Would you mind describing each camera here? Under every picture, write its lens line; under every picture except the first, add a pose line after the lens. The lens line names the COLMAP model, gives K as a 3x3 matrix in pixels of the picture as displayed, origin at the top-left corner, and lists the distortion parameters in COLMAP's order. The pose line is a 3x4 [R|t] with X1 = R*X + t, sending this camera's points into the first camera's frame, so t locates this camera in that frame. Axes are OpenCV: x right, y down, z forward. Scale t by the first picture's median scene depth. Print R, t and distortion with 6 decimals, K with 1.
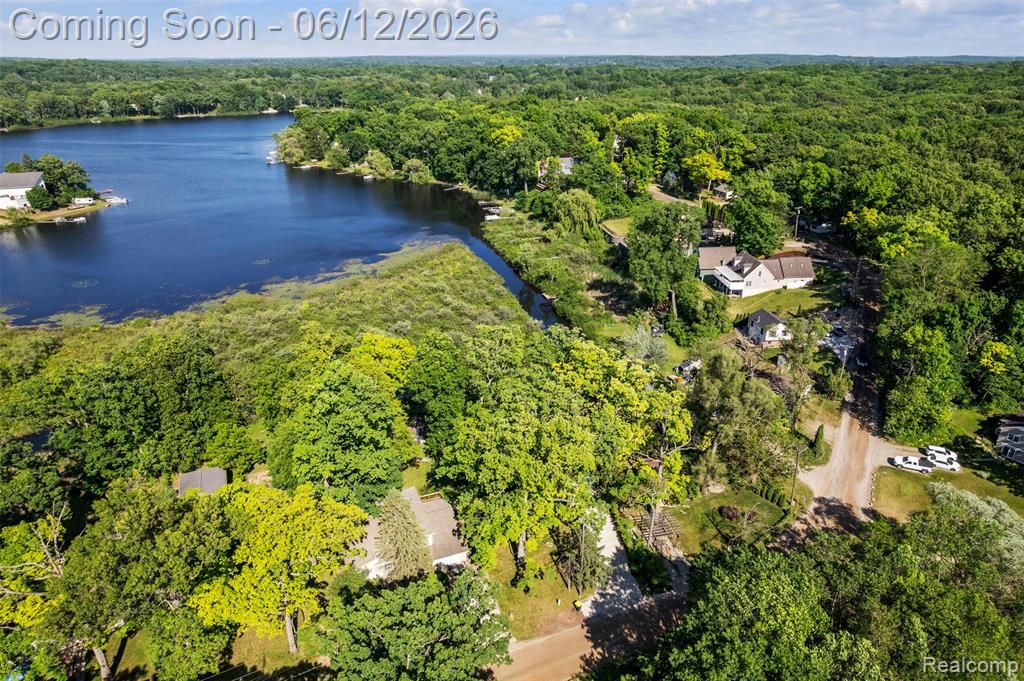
lens RADIAL K [[656.2, 0, 516.1], [0, 656.2, 336.9], [0, 0, 1]] dist [-0.081631, 0.072078]
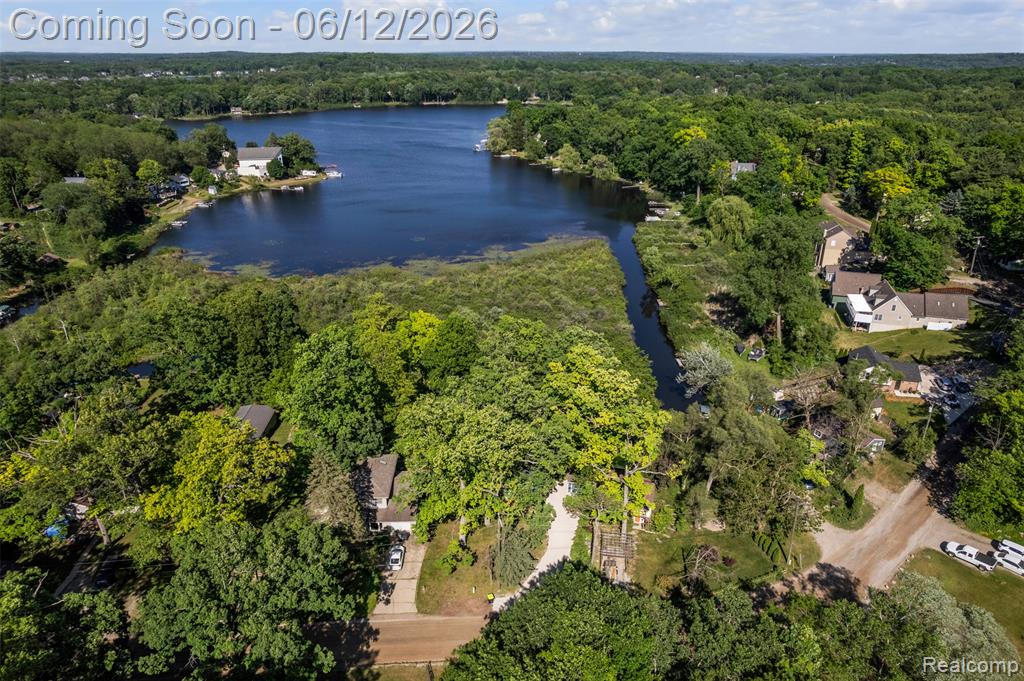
lens RADIAL K [[656.2, 0, 516.1], [0, 656.2, 336.9], [0, 0, 1]] dist [-0.081631, 0.072078]
pose [[0.934615, 0.145239, -0.324653, 0.114433], [-0.143416, 0.989217, 0.029675, -0.007127], [0.325462, 0.018826, 0.945368, 0.013334]]
